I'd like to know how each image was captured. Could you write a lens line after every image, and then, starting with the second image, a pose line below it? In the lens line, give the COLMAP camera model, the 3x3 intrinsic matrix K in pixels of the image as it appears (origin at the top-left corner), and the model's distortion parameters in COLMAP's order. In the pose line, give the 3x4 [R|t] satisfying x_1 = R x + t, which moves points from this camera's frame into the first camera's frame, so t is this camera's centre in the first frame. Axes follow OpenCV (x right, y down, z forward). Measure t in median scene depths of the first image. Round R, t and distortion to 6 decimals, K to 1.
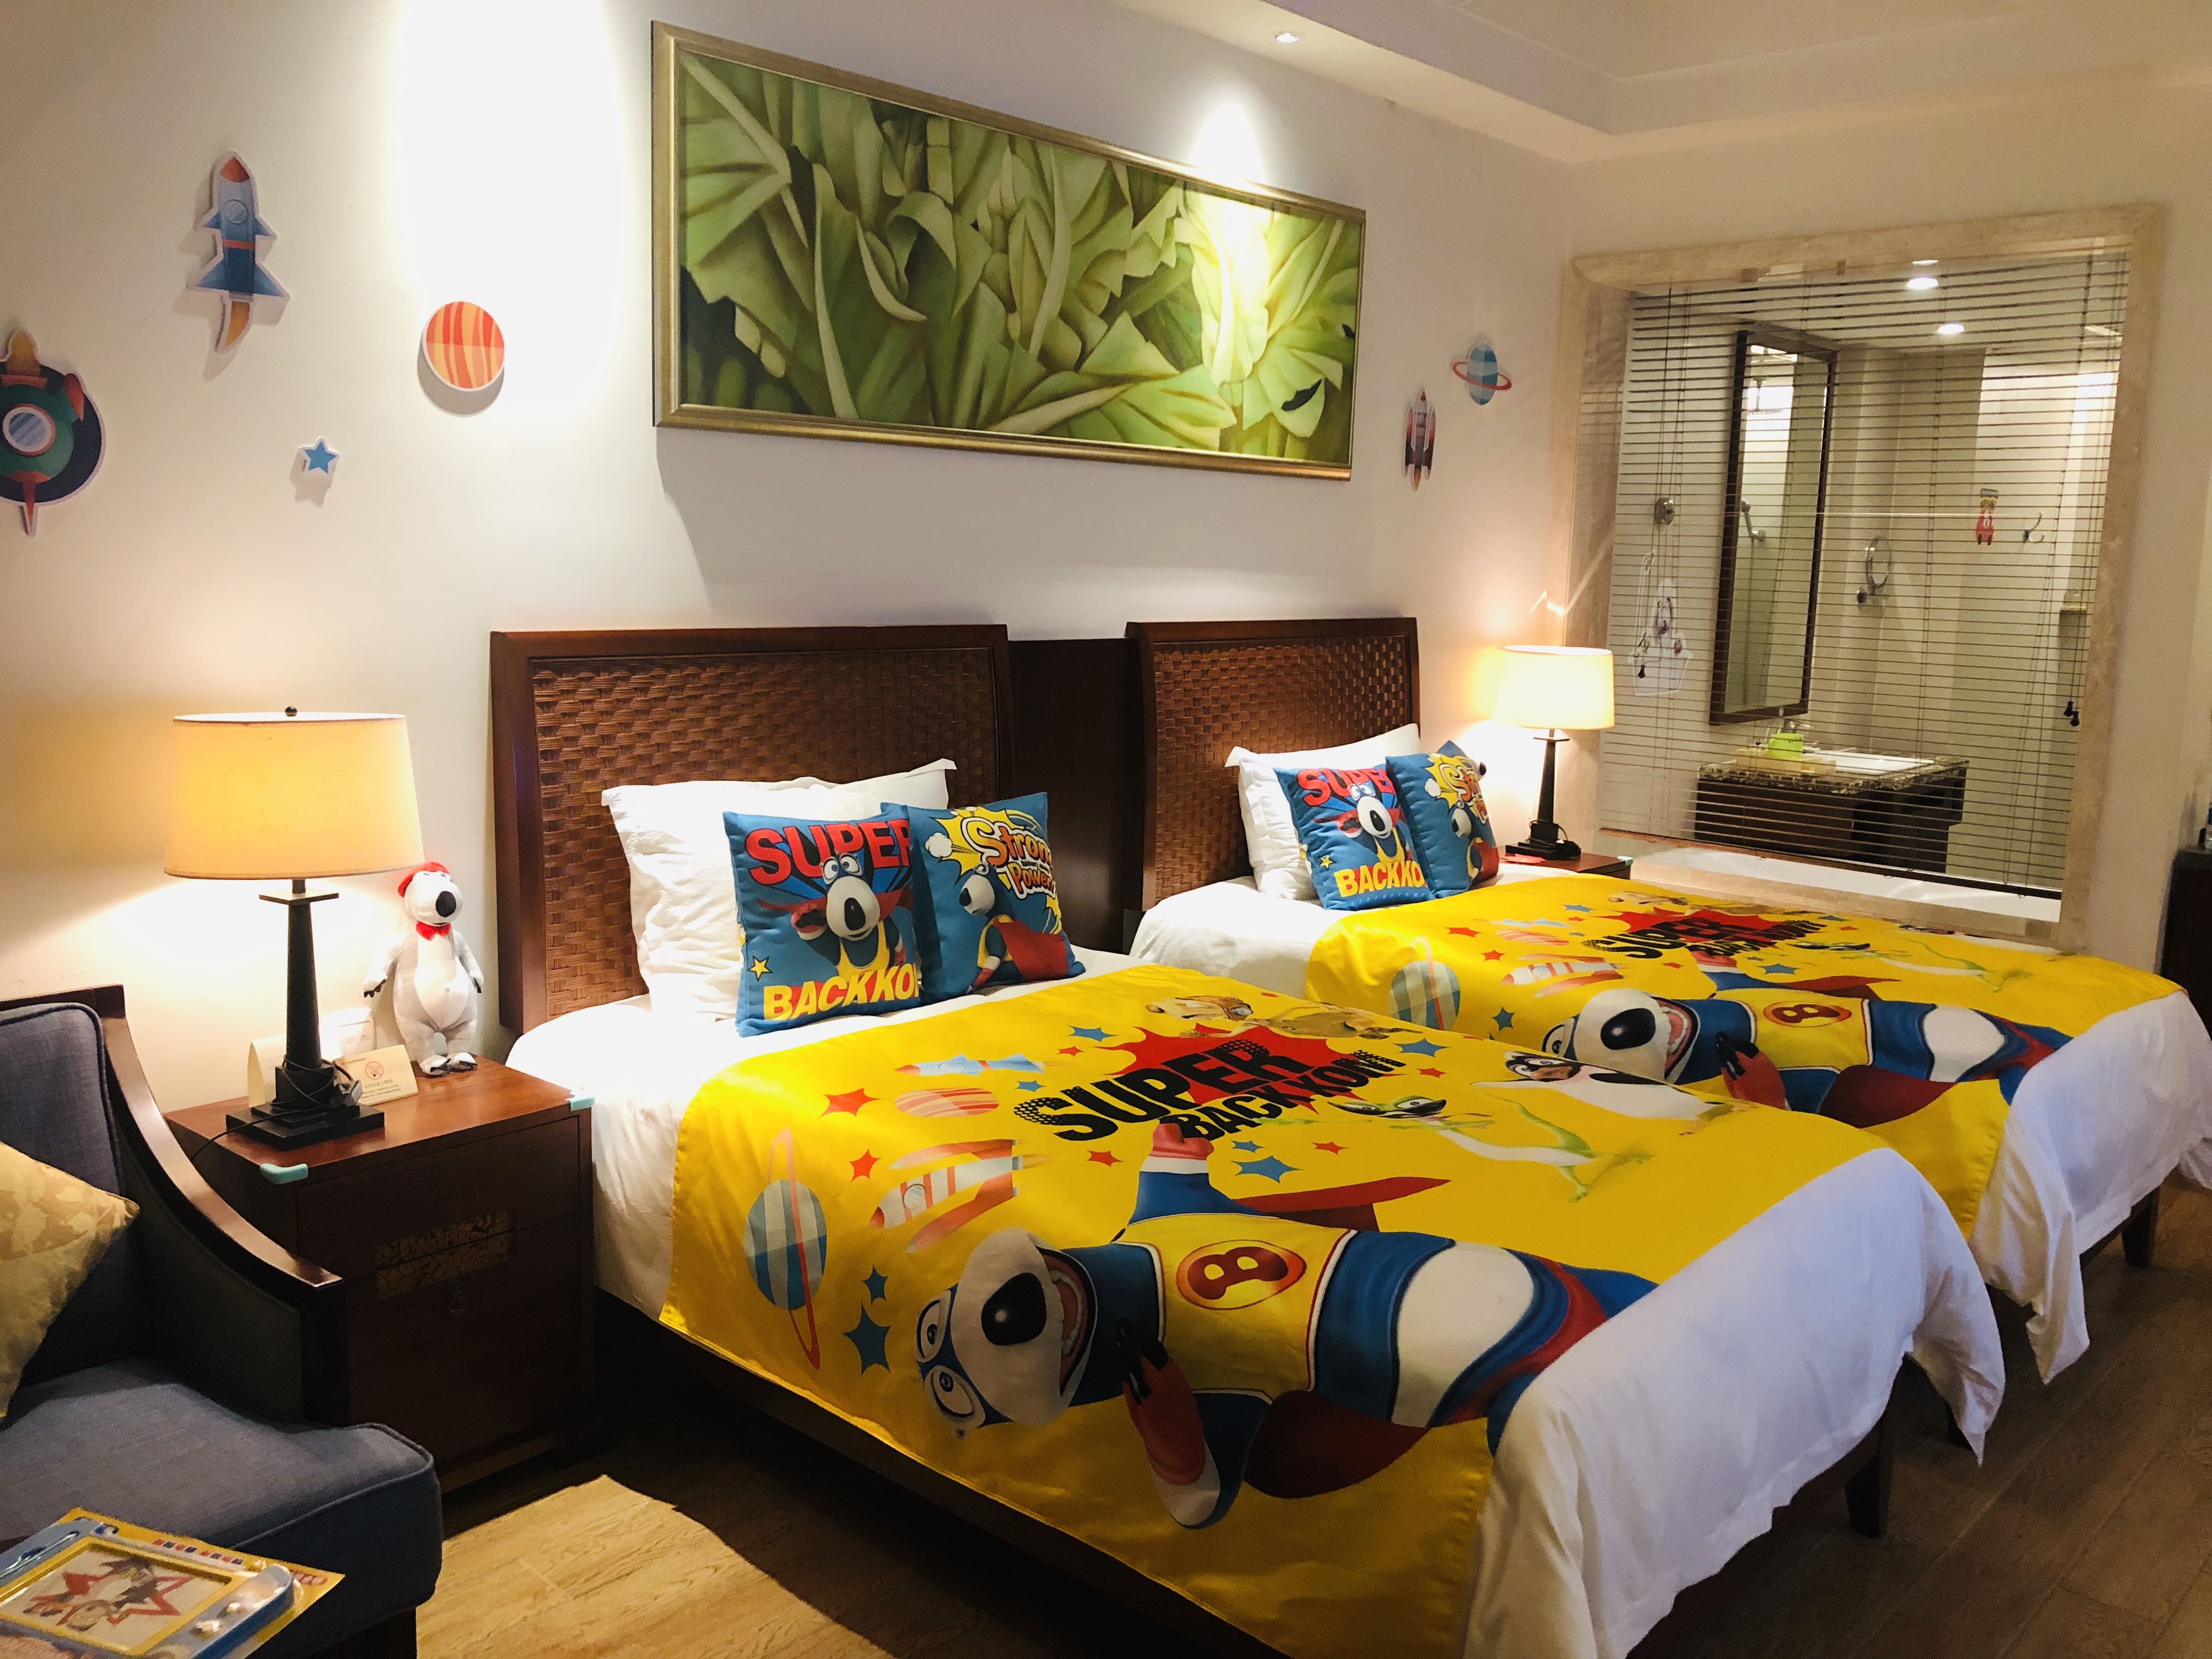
lens RADIAL K [[1769.1, 0, 1106.0], [0, 1769.1, 829.5], [0, 0, 1]] dist [-0.005199, 0.000208]
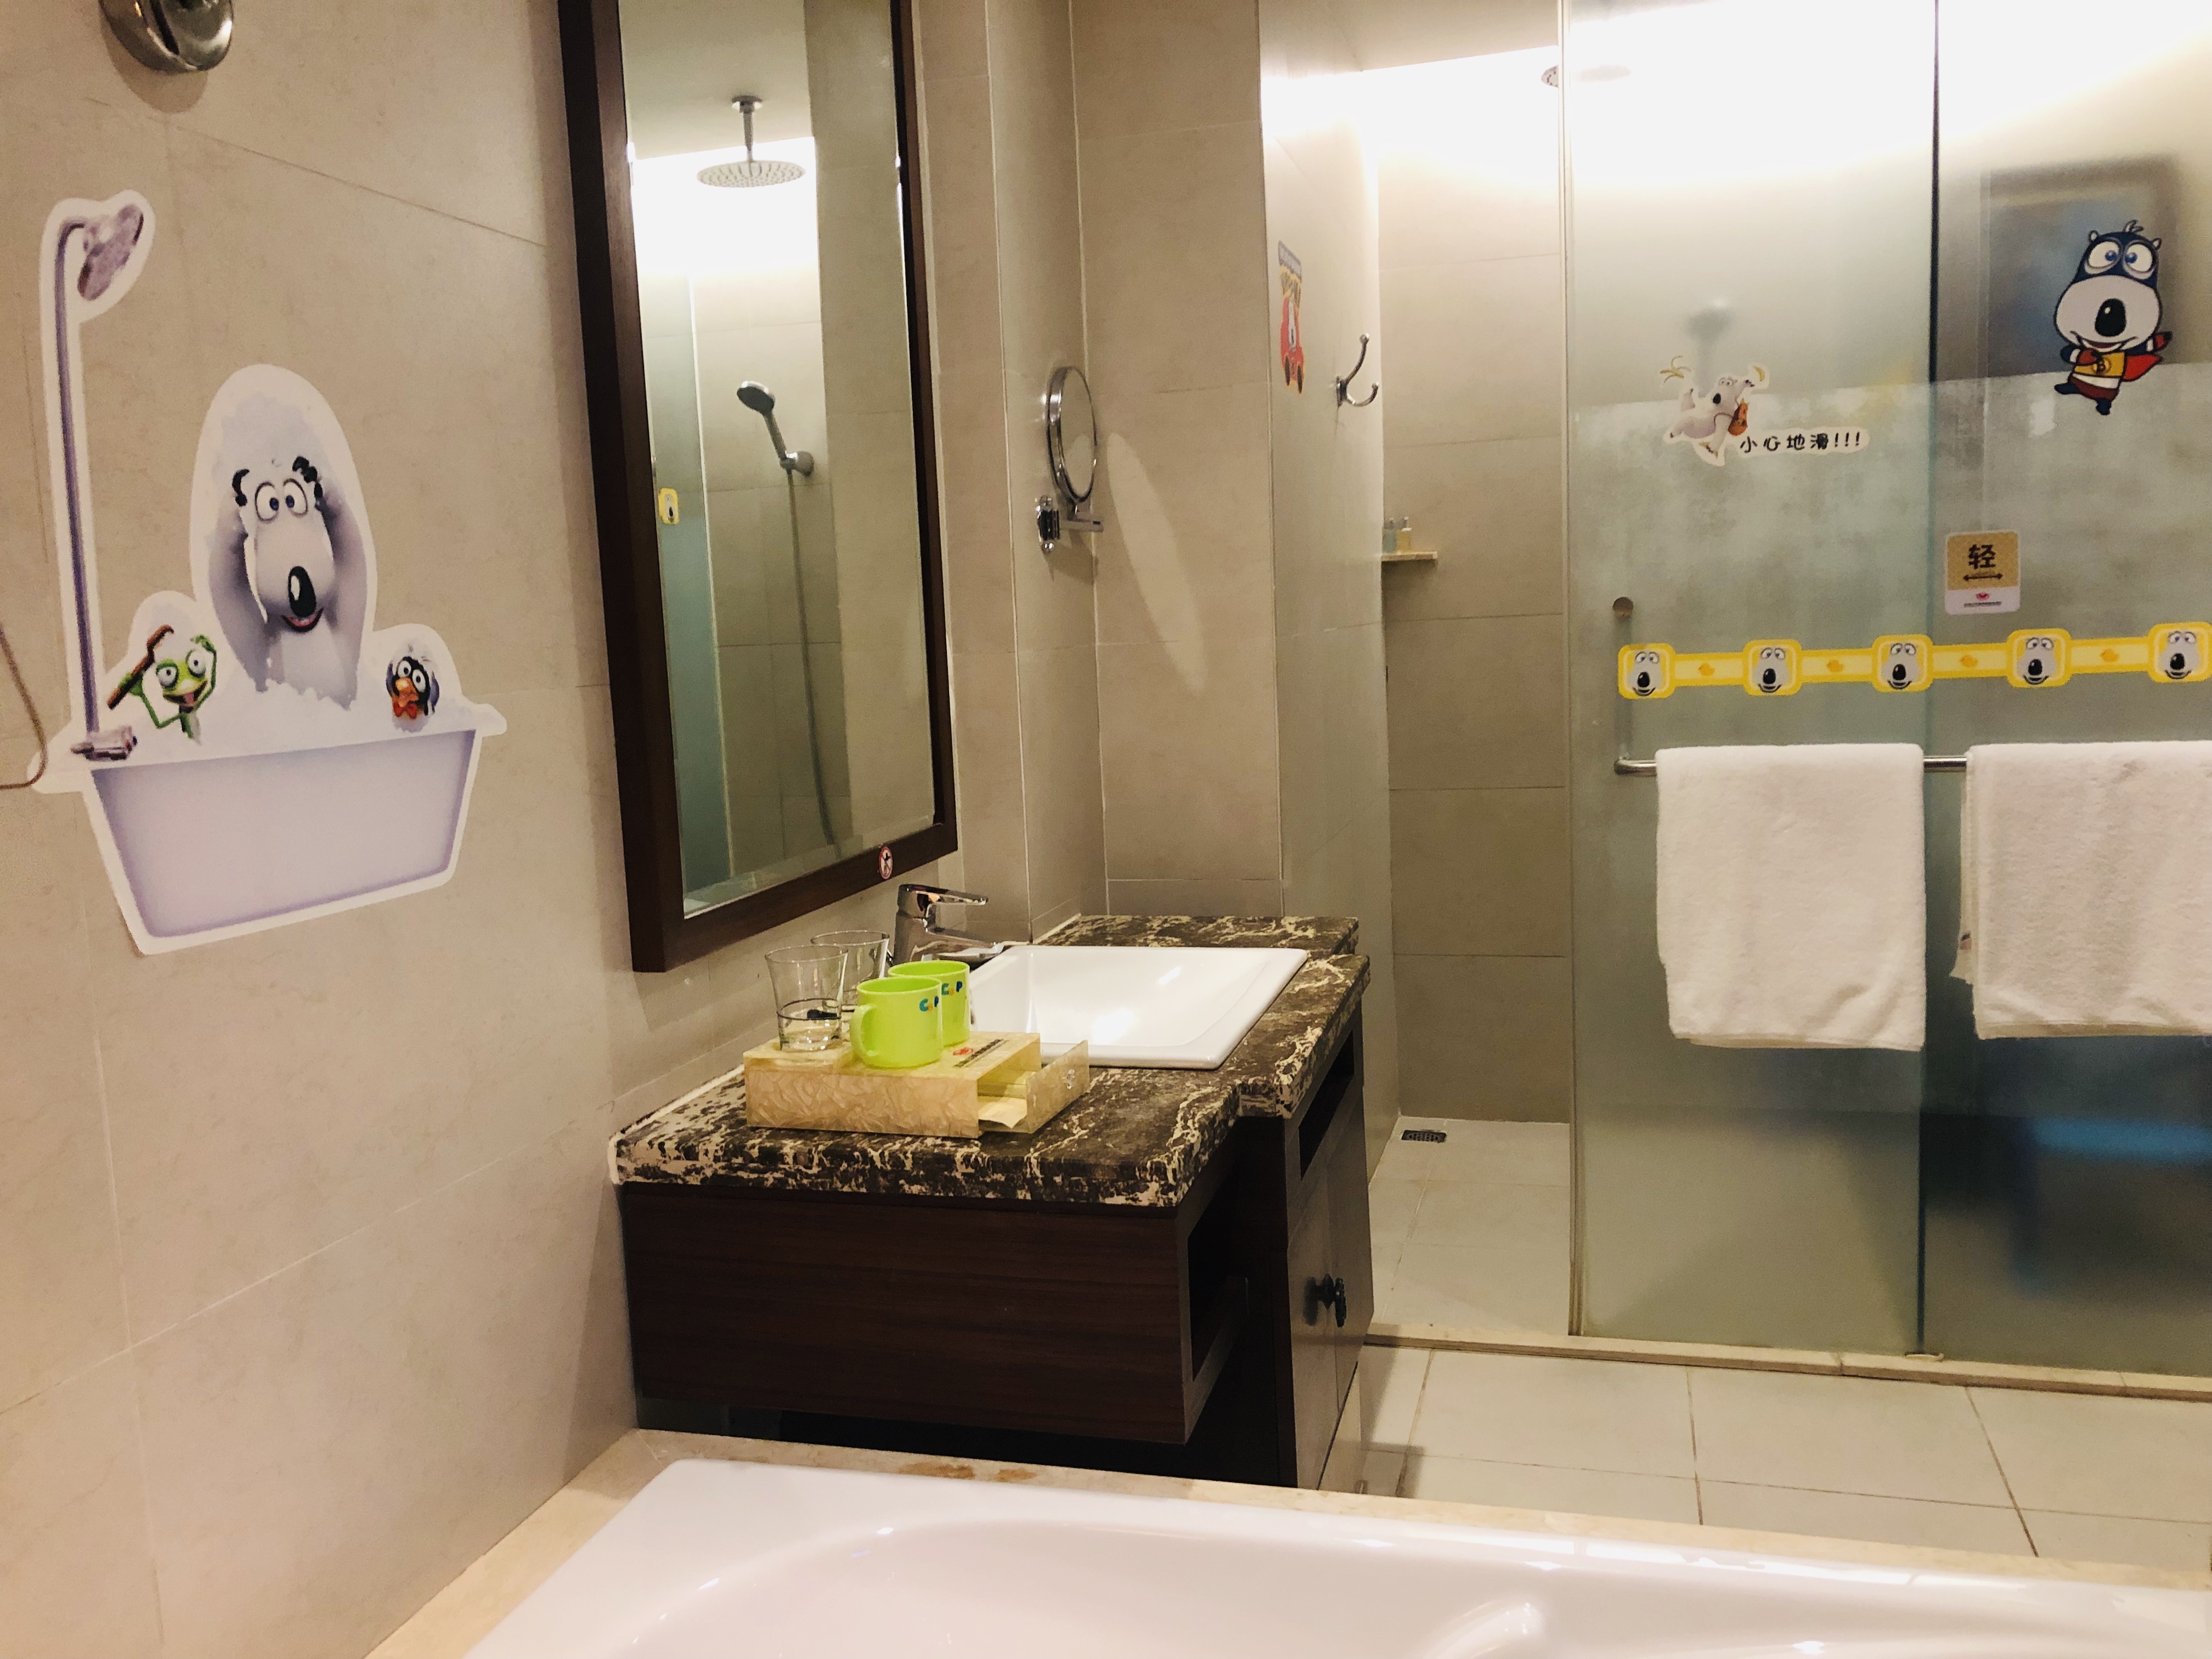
lens RADIAL K [[1769.1, 0, 1106.0], [0, 1769.1, 829.5], [0, 0, 1]] dist [-0.005199, 0.000208]
pose [[0.882750, -0.121597, 0.453836, 0.260858], [0.142455, 0.989730, -0.011908, -0.060936], [-0.447727, 0.075163, 0.891006, 0.665900]]
